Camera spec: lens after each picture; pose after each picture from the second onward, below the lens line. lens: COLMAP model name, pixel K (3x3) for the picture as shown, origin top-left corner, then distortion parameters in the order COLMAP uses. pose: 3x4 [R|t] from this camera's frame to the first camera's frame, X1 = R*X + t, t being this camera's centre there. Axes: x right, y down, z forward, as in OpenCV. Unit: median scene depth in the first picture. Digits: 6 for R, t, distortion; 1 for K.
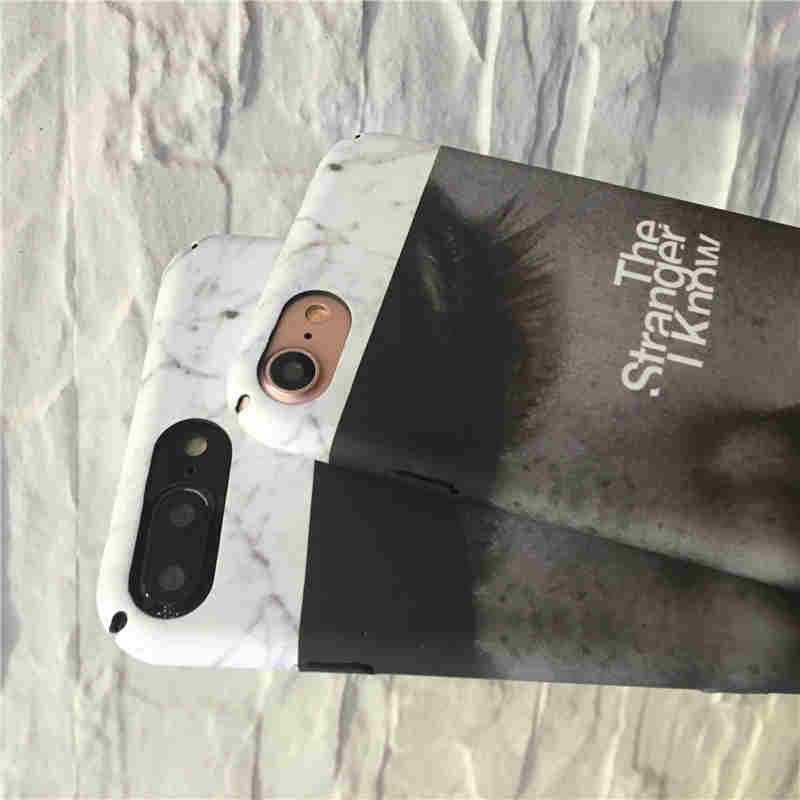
lens RADIAL K [[923.0, 0, 400.0], [0, 923.0, 400.0], [0, 0, 1]] dist [0.086625, -0.182935]
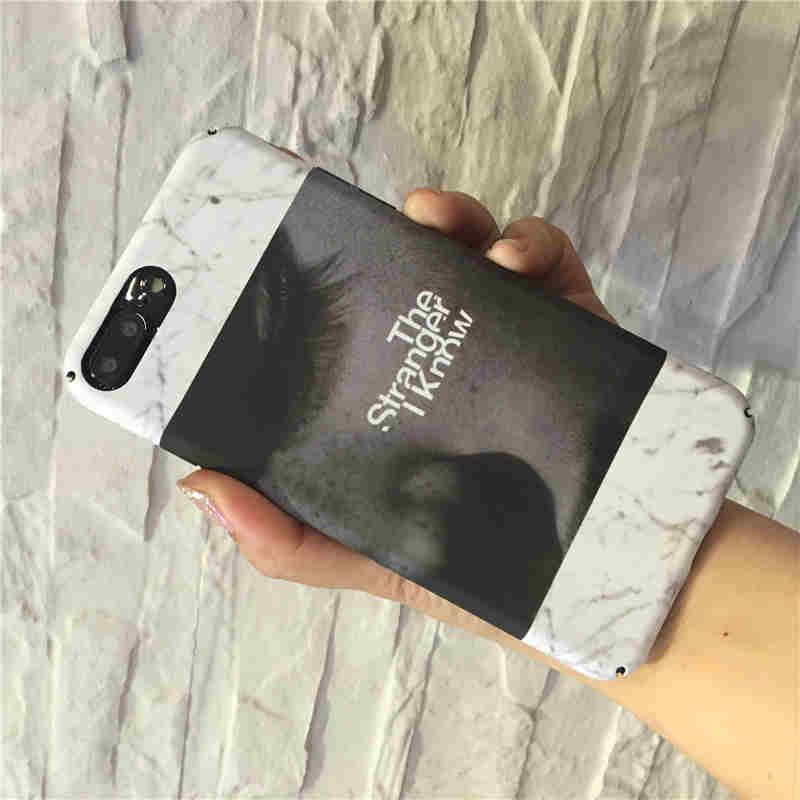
lens RADIAL K [[923.0, 0, 400.0], [0, 923.0, 400.0], [0, 0, 1]] dist [0.086625, -0.182935]
pose [[0.986379, 0.108447, -0.123678, 0.077545], [-0.107202, 0.994097, 0.016692, 0.060910], [0.124758, -0.003206, 0.992182, -0.318358]]
